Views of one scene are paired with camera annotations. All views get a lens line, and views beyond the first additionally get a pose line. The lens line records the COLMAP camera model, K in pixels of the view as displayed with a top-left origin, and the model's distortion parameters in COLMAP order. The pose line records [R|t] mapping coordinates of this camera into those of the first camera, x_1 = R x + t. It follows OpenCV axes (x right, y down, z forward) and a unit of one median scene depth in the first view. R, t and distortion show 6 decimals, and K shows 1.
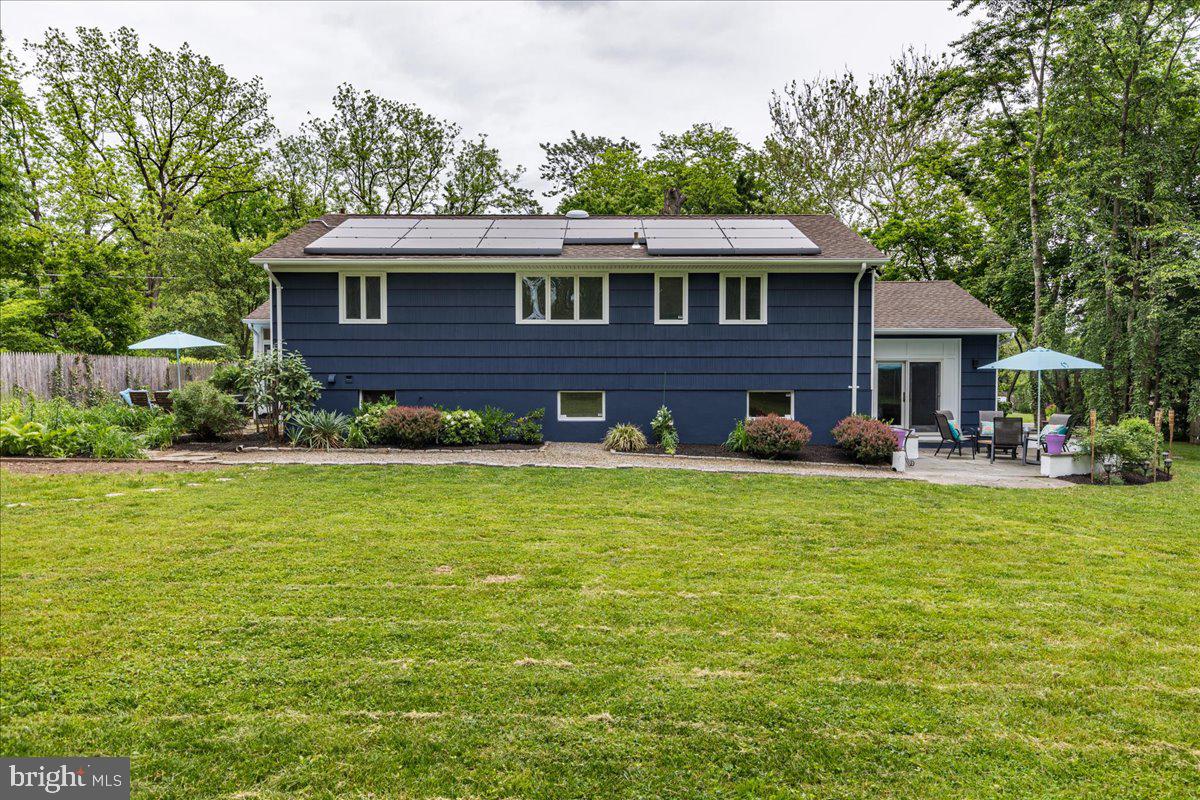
lens RADIAL K [[851.3, 0, 608.1], [0, 851.3, 398.8], [0, 0, 1]] dist [0.022774, 0.004422]
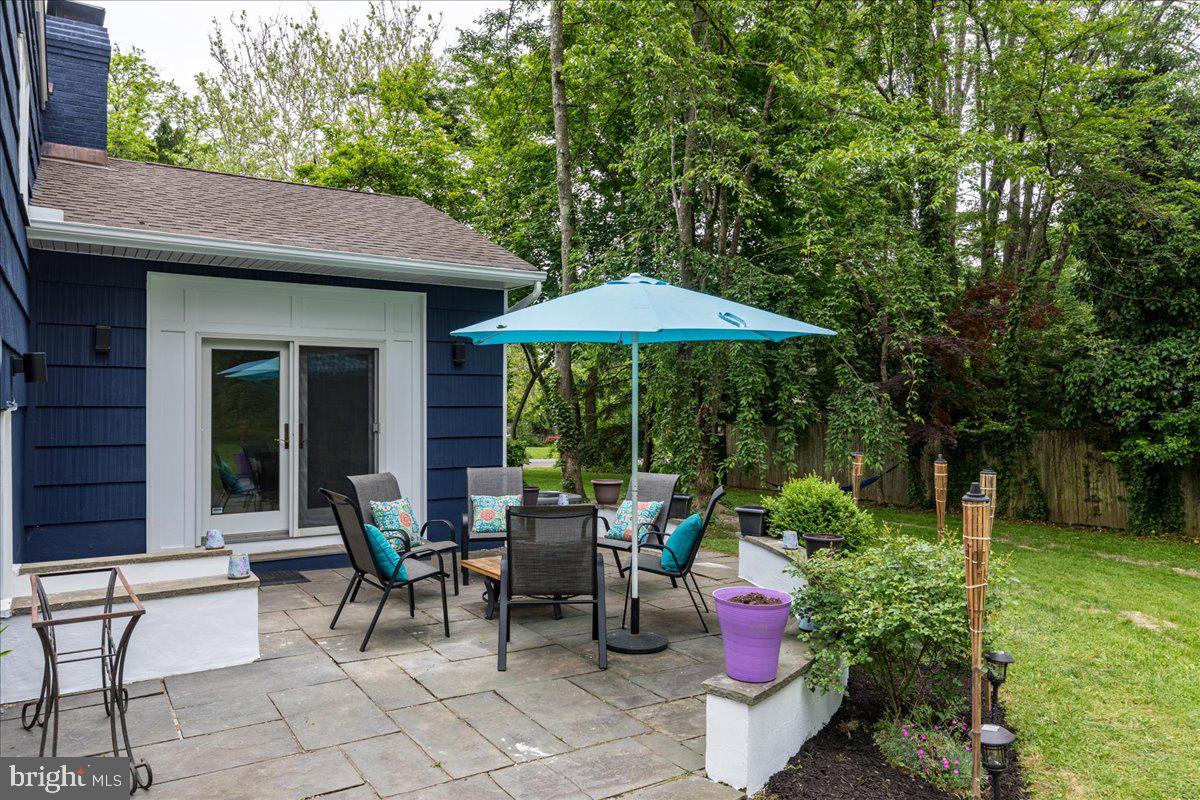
lens RADIAL K [[851.3, 0, 604.2], [0, 851.3, 401.7], [0, 0, 1]] dist [0.022774, 0.004422]
pose [[0.851877, 0.001386, 0.523741, 0.315456], [0.018260, 0.999310, -0.032345, -0.003080], [-0.523424, 0.037117, 0.851263, 0.706478]]
